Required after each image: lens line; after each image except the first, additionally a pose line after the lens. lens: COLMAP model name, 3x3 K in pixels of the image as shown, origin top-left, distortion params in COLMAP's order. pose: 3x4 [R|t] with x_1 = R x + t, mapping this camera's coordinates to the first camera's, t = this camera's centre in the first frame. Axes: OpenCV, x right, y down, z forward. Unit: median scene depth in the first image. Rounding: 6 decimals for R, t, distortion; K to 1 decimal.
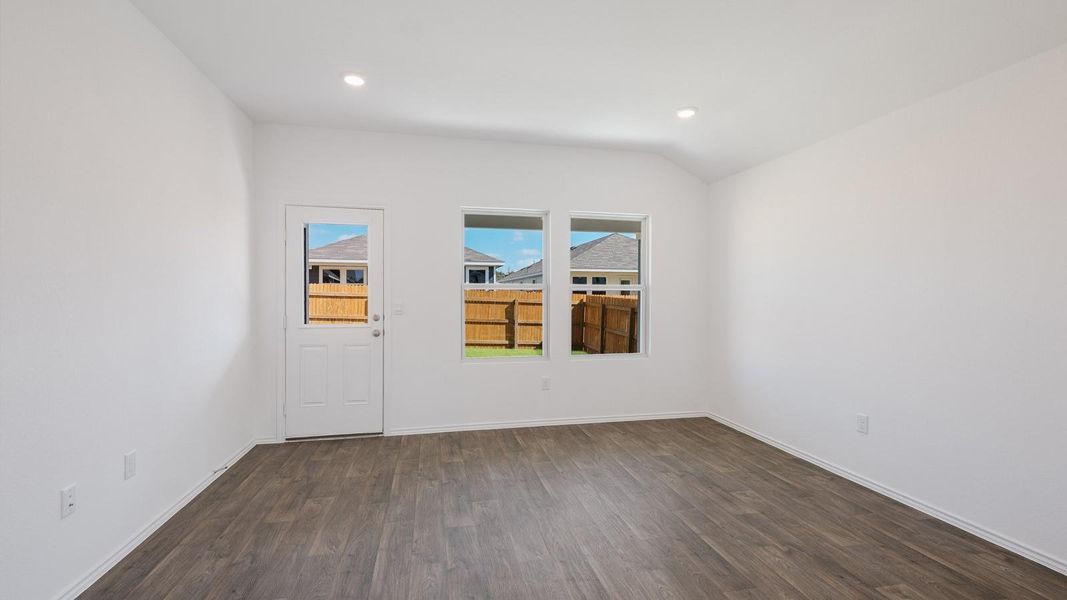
lens RADIAL K [[461.2, 0, 538.8], [0, 461.2, 300.1], [0, 0, 1]] dist [0.007340, -0.001504]
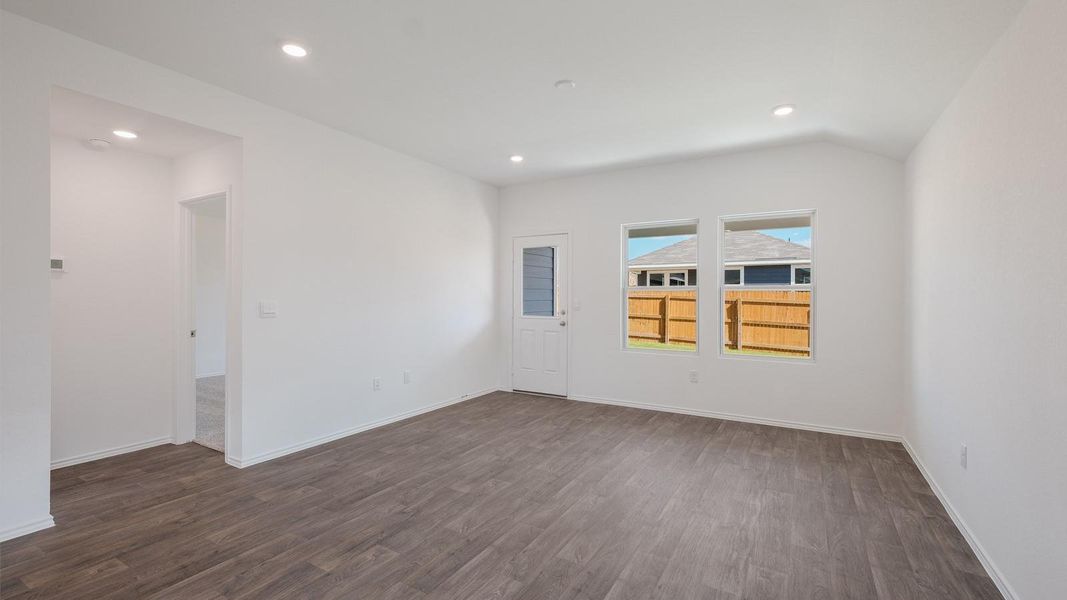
lens RADIAL K [[461.2, 0, 532.5], [0, 461.2, 297.0], [0, 0, 1]] dist [0.007340, -0.001504]
pose [[0.728683, 0.001058, -0.684851, 0.499760], [-0.007869, 0.999946, -0.006828, 0.002650], [0.684806, 0.010365, 0.728652, -0.066250]]
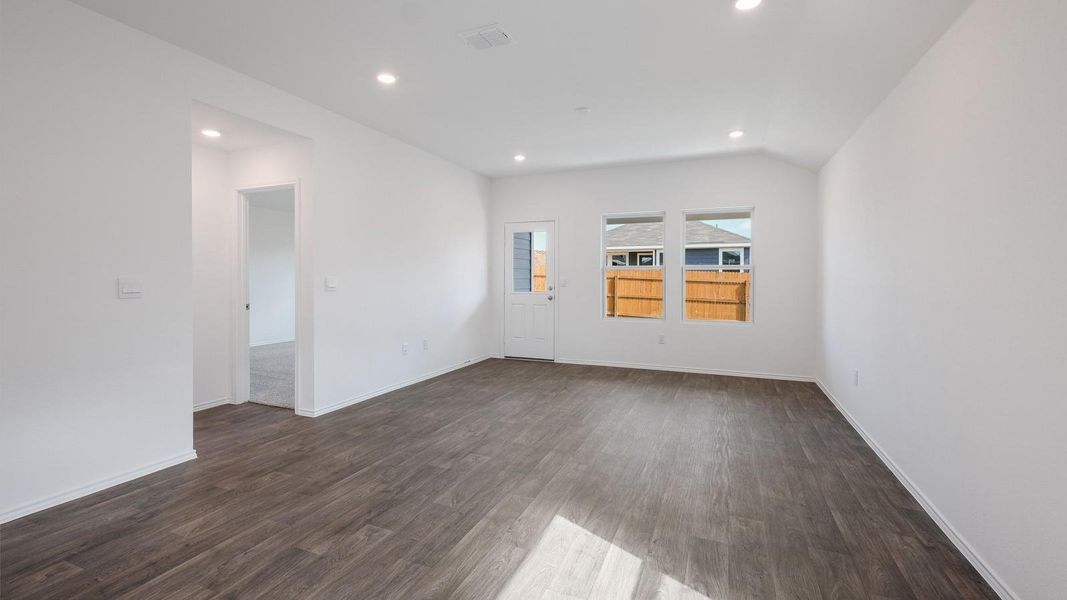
lens RADIAL K [[461.2, 0, 534.5], [0, 461.2, 280.3], [0, 0, 1]] dist [0.007340, -0.001504]
pose [[0.817008, 0.000459, -0.576627, 0.503513], [-0.003639, 0.999984, -0.004359, 0.016771], [0.576615, 0.005660, 0.816996, -0.330145]]
